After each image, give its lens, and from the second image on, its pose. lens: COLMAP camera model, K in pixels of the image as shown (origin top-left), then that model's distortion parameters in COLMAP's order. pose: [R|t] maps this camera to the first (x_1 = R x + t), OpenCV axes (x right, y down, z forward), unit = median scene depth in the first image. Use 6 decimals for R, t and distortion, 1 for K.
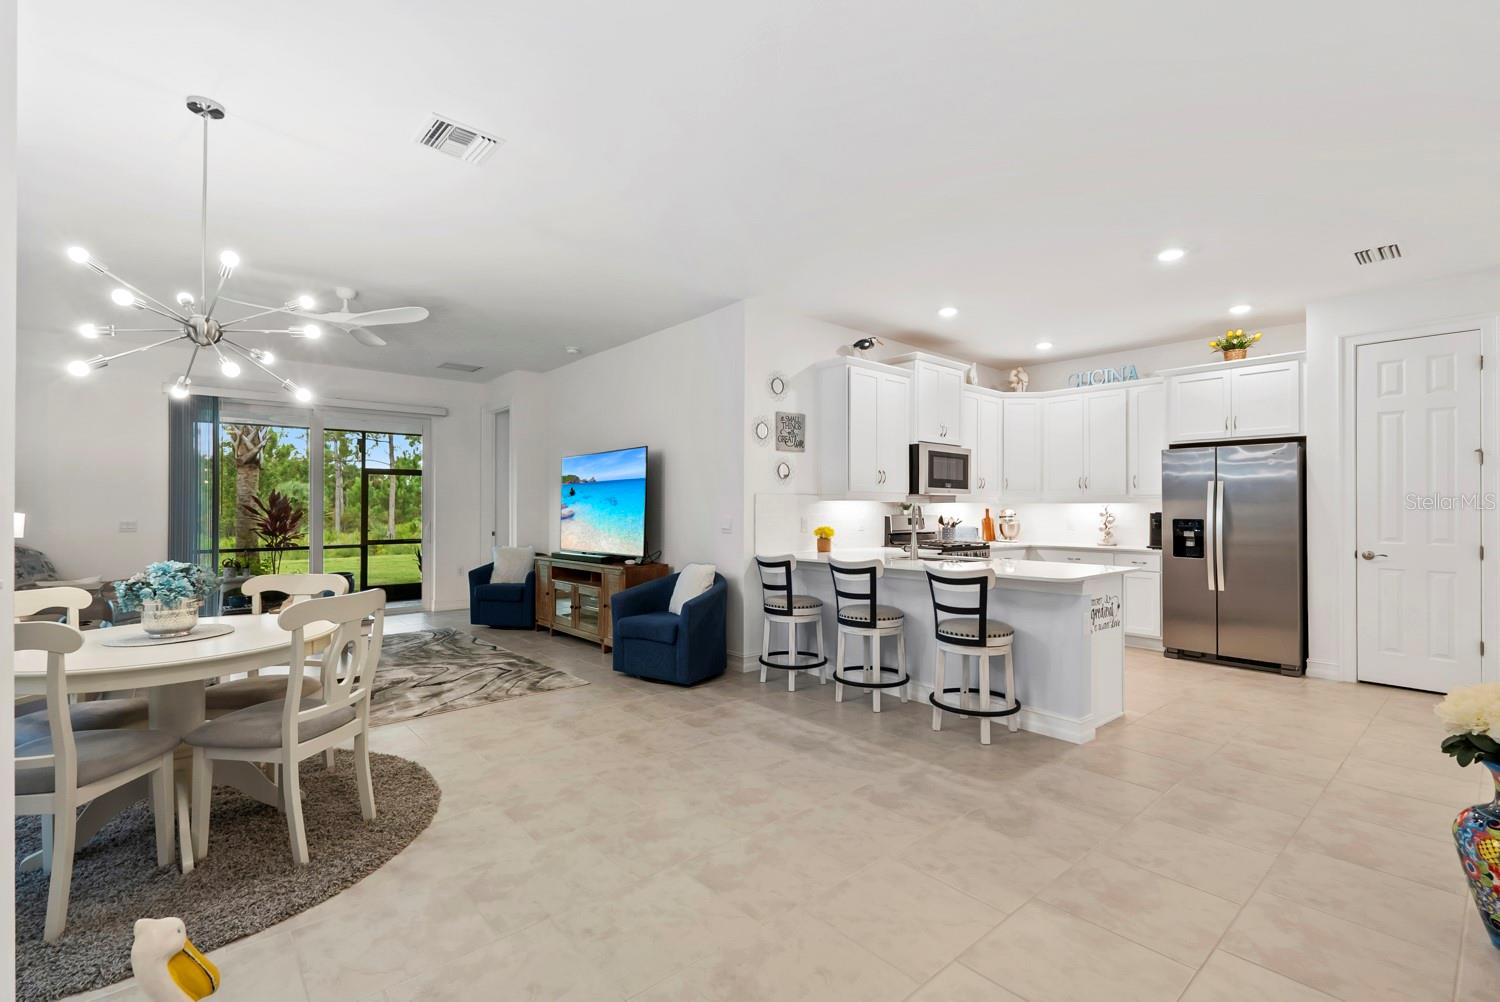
lens RADIAL K [[654.2, 0, 755.9], [0, 654.2, 500.3], [0, 0, 1]] dist [0.001531, 0.000646]
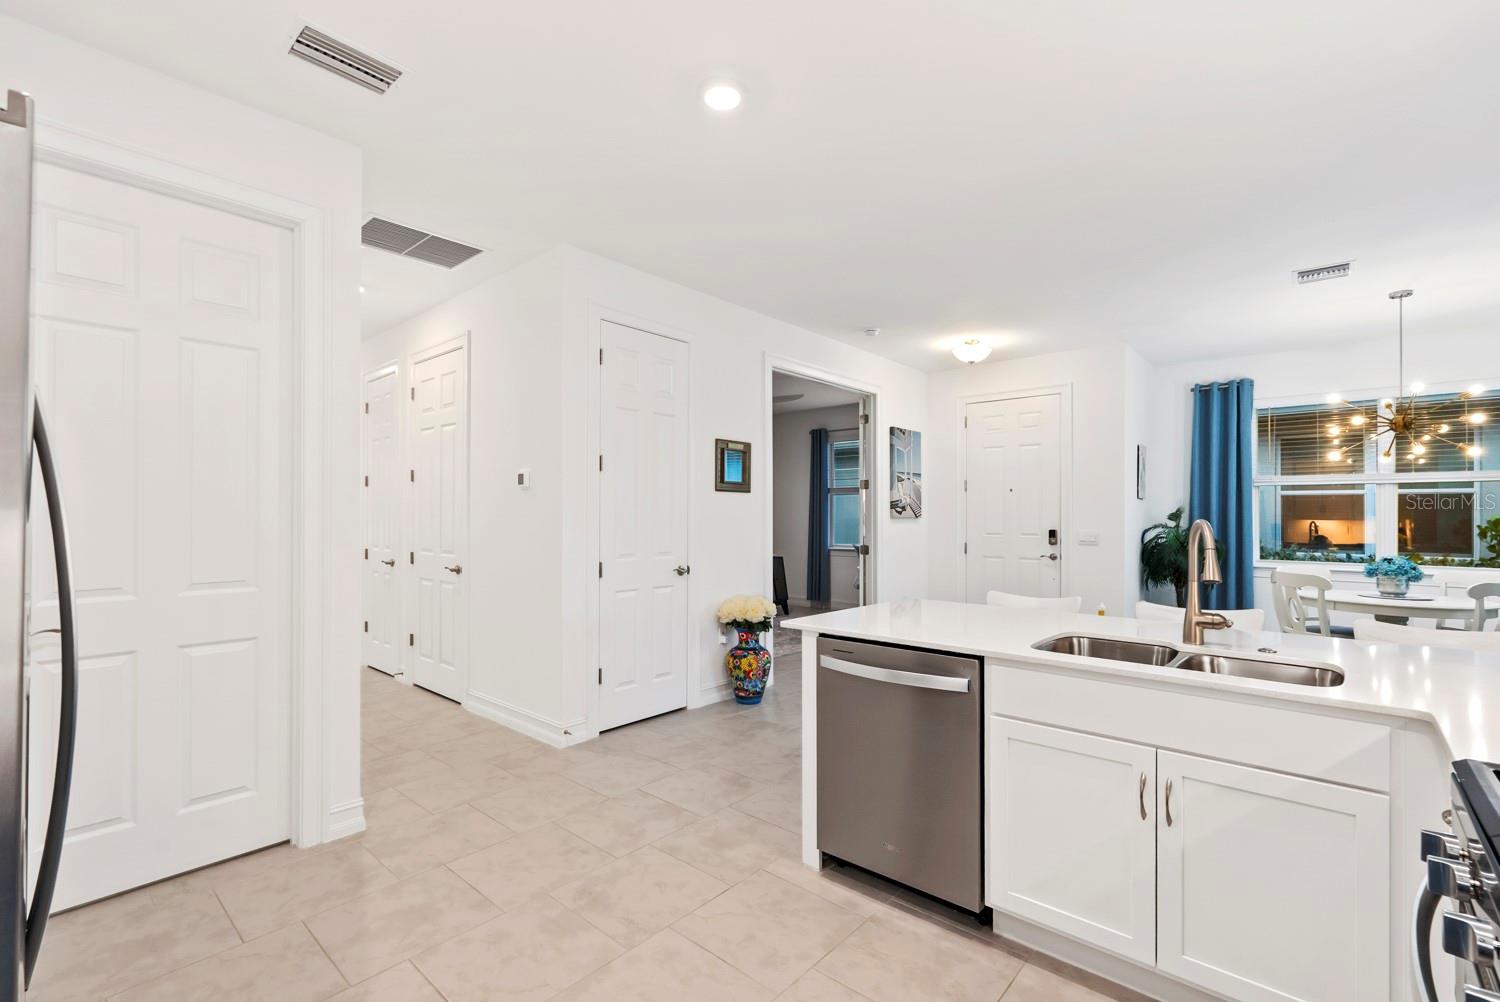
lens RADIAL K [[654.2, 0, 752.5], [0, 654.2, 506.6], [0, 0, 1]] dist [0.001531, 0.000646]
pose [[-0.992357, -0.013935, -0.122613, 0.513725], [-0.011554, 0.999731, -0.020114, 0.001446], [0.122861, -0.018543, -0.992251, 1.200215]]
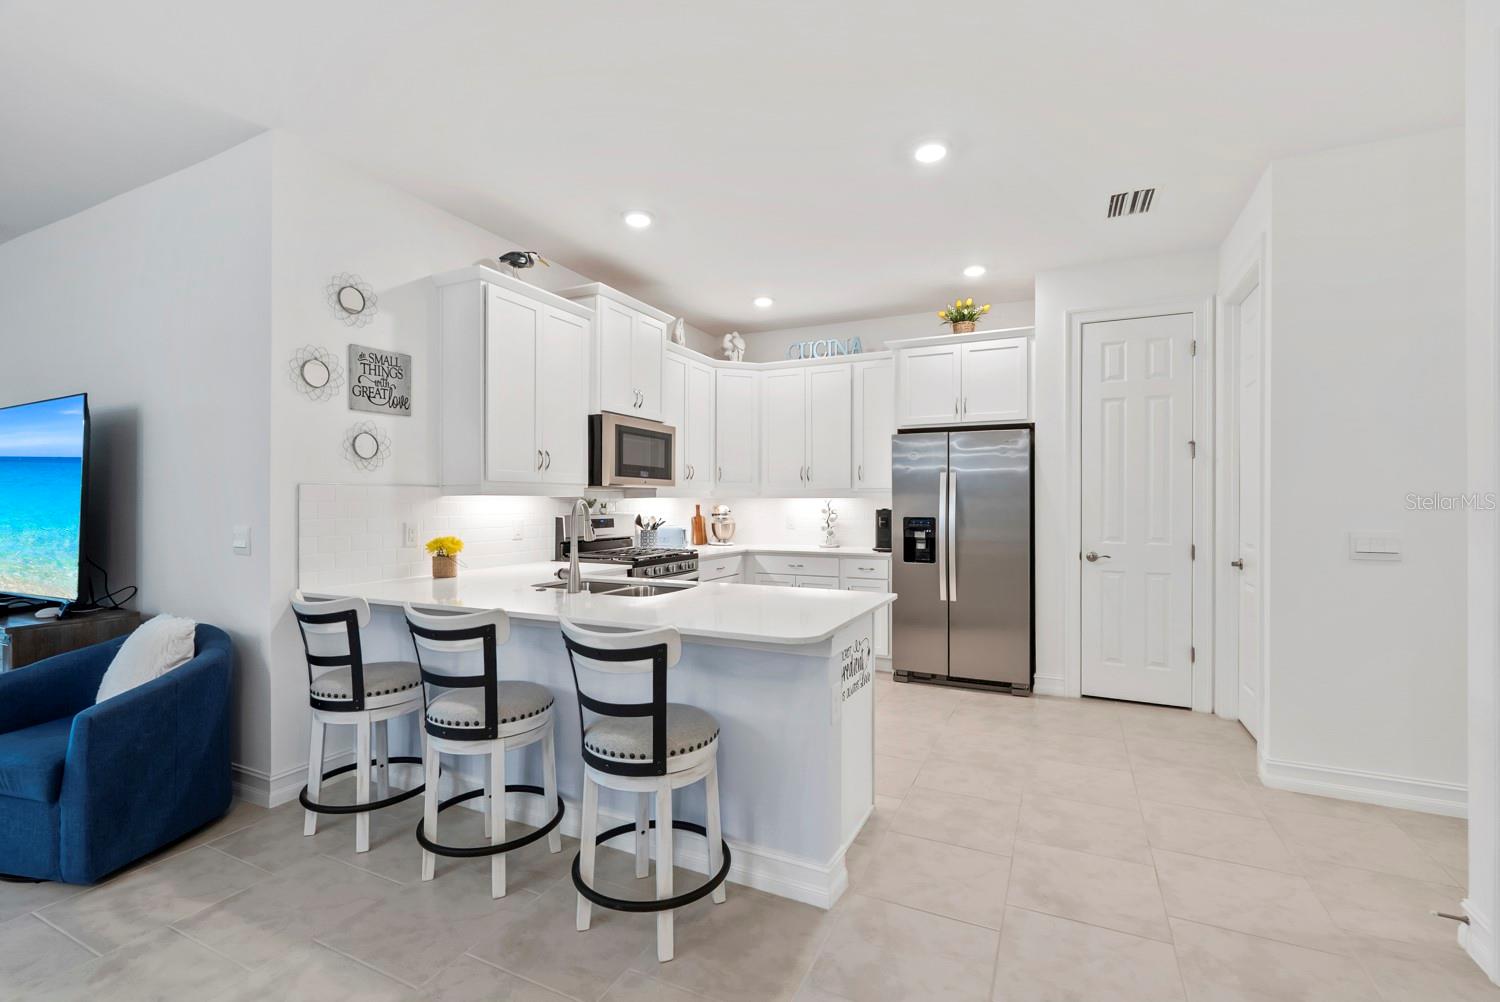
lens RADIAL K [[654.2, 0, 742.3], [0, 654.2, 499.0], [0, 0, 1]] dist [0.001531, 0.000646]
pose [[0.923466, -0.002232, 0.383673, 0.127429], [-0.001627, 0.999951, 0.009734, -0.002859], [-0.383676, -0.009613, 0.923418, 0.314202]]
